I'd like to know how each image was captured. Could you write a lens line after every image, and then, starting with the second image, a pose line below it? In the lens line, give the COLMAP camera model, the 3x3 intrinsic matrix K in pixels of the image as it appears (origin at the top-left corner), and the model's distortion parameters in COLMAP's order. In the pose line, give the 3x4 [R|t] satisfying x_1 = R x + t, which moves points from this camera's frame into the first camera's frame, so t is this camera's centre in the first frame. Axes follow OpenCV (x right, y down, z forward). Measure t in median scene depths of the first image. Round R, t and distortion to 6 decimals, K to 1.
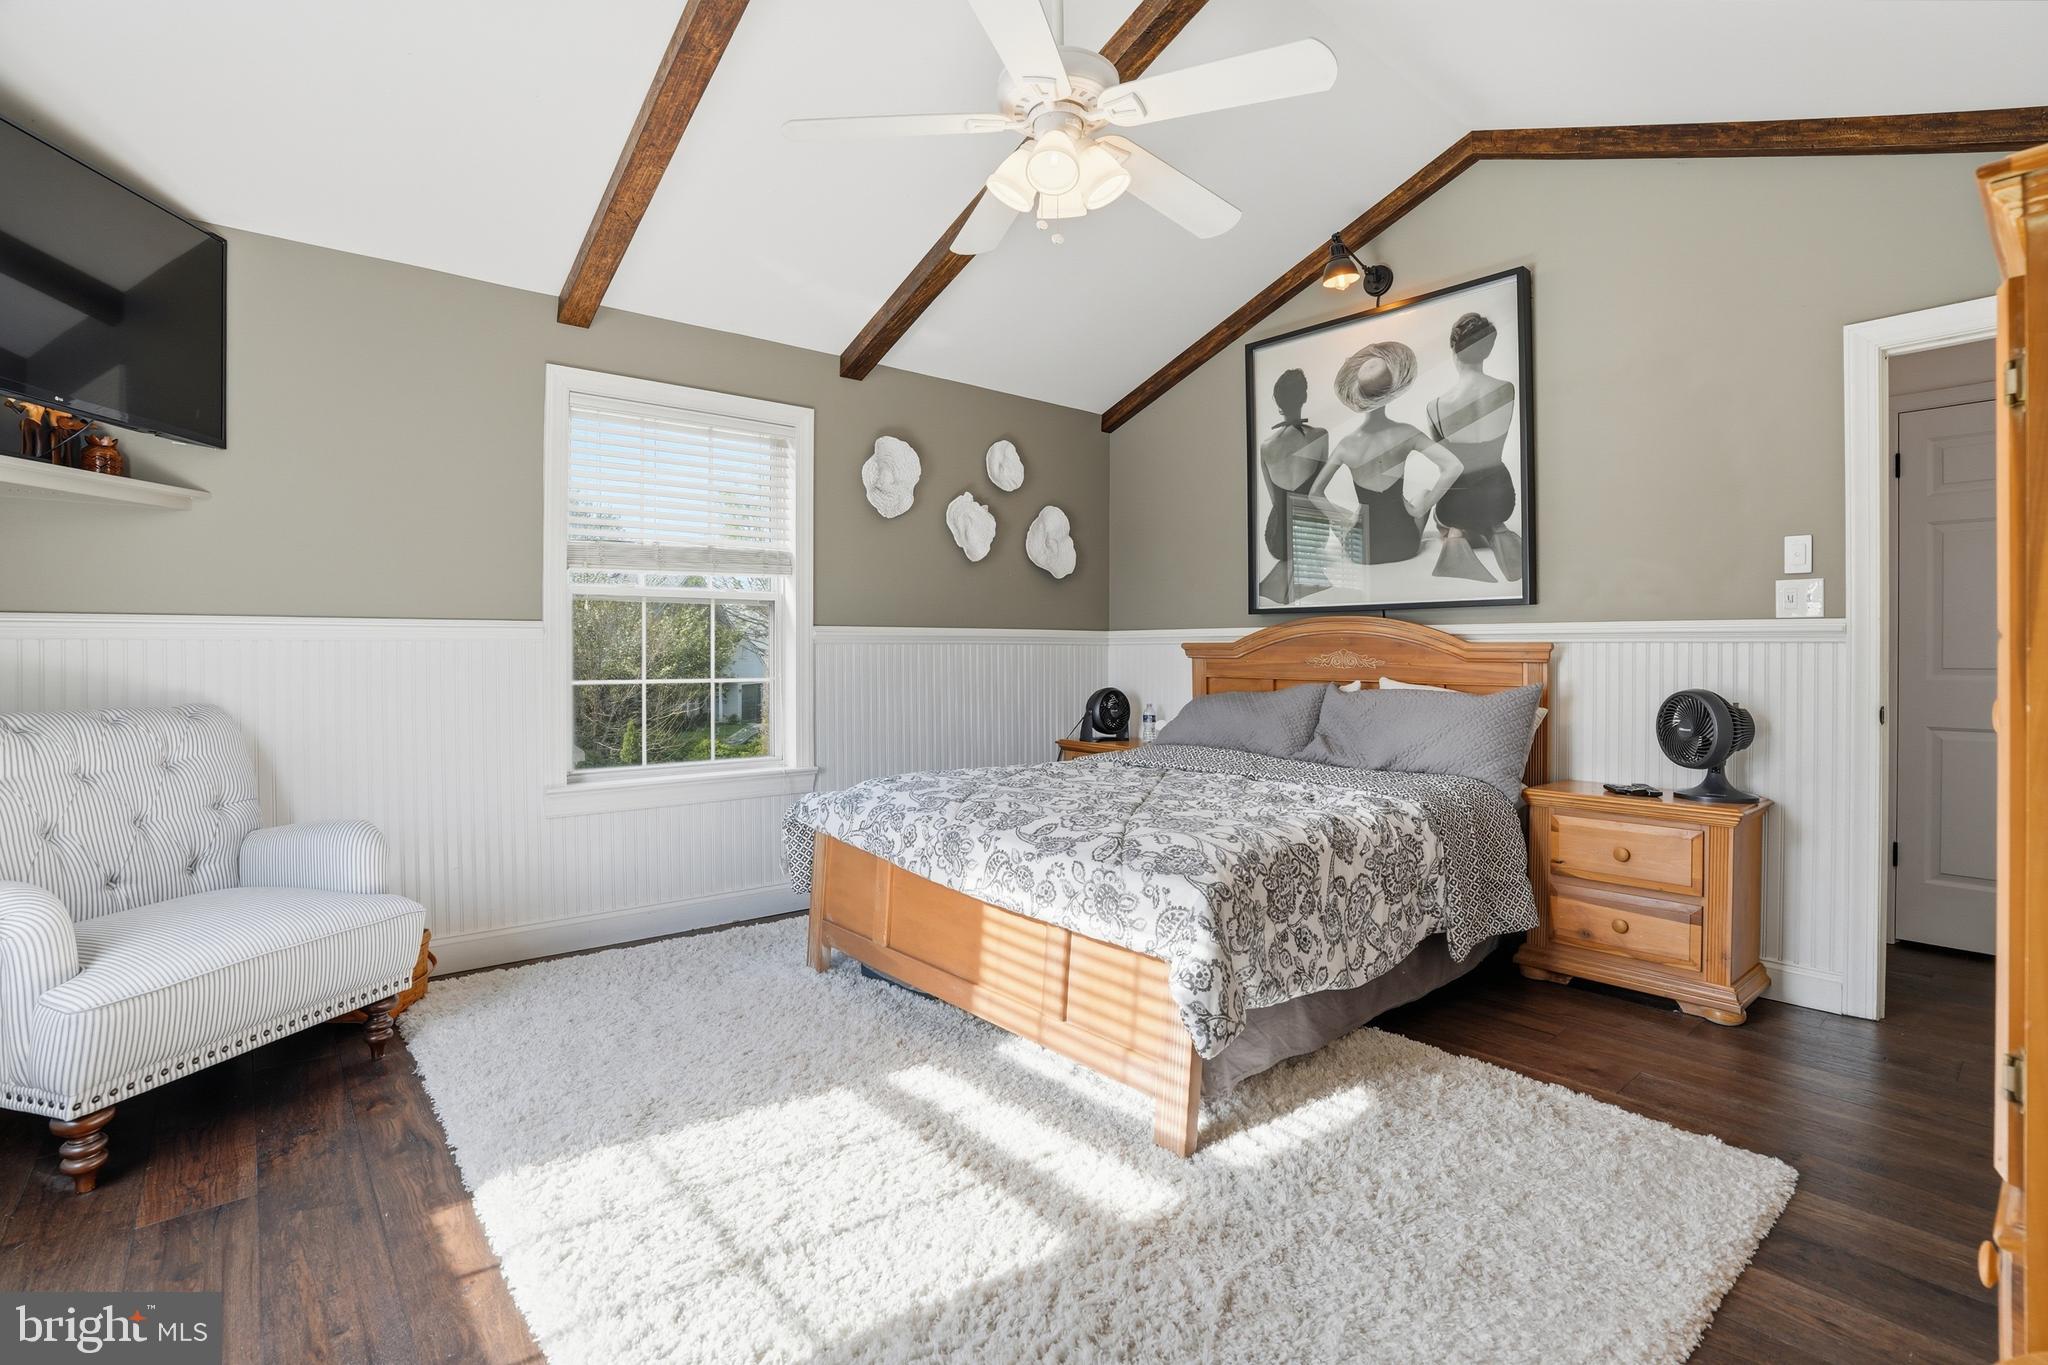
lens RADIAL K [[973.0, 0, 1021.0], [0, 973.0, 663.8], [0, 0, 1]] dist [-0.040375, 0.003091]
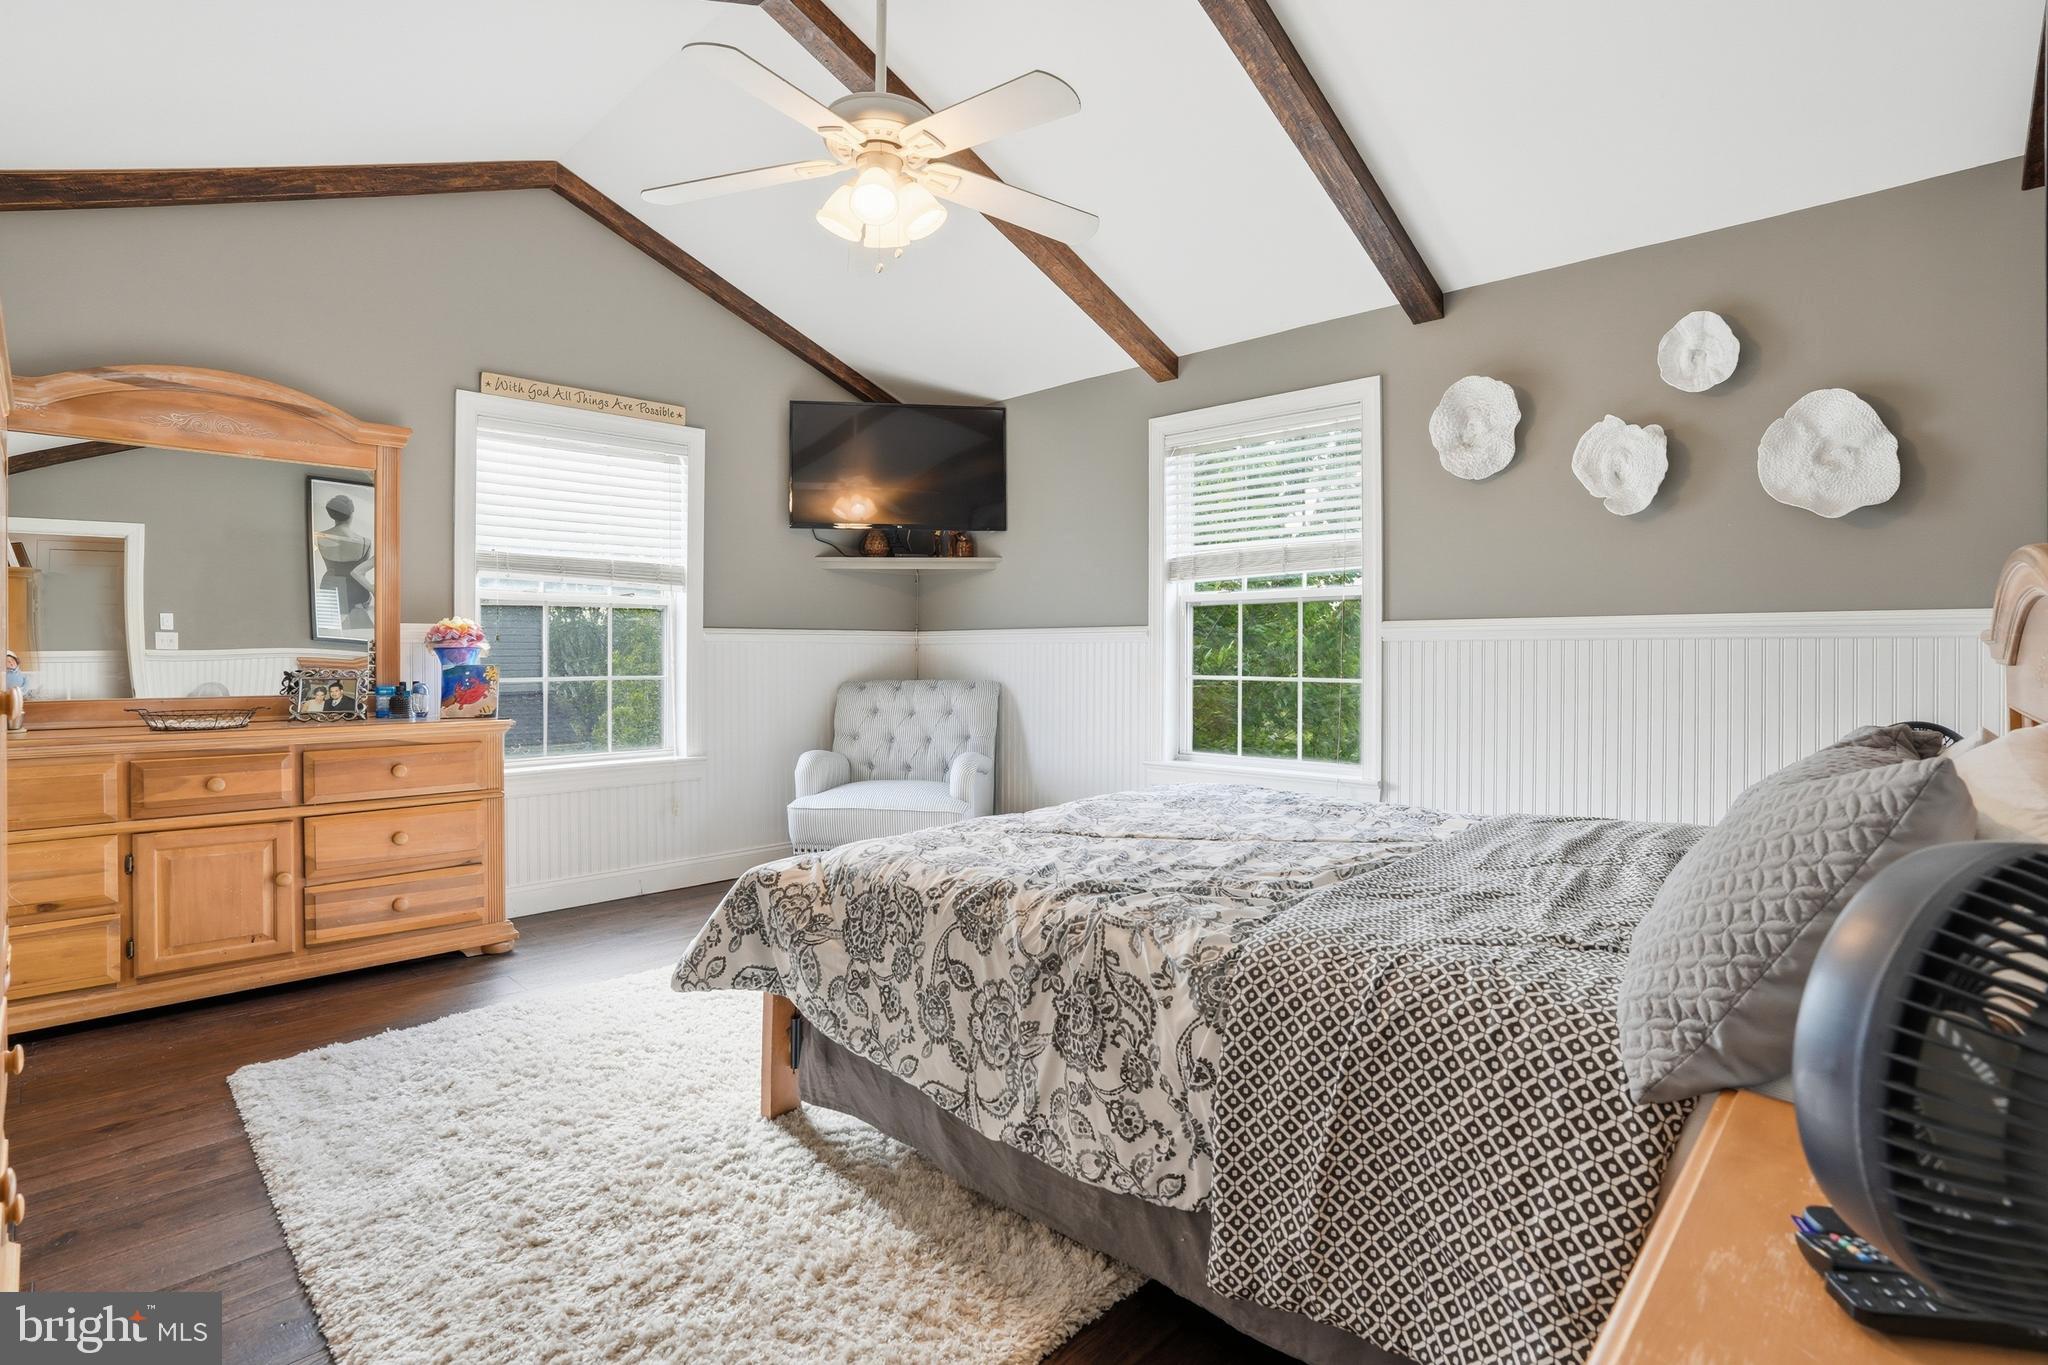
lens RADIAL K [[973.0, 0, 1019.3], [0, 973.0, 670.4], [0, 0, 1]] dist [-0.040375, 0.003091]
pose [[0.099175, 0.016919, -0.994926, 0.708980], [-0.013279, 0.999789, 0.015678, -0.004345], [0.994981, 0.011656, 0.099379, 0.659565]]
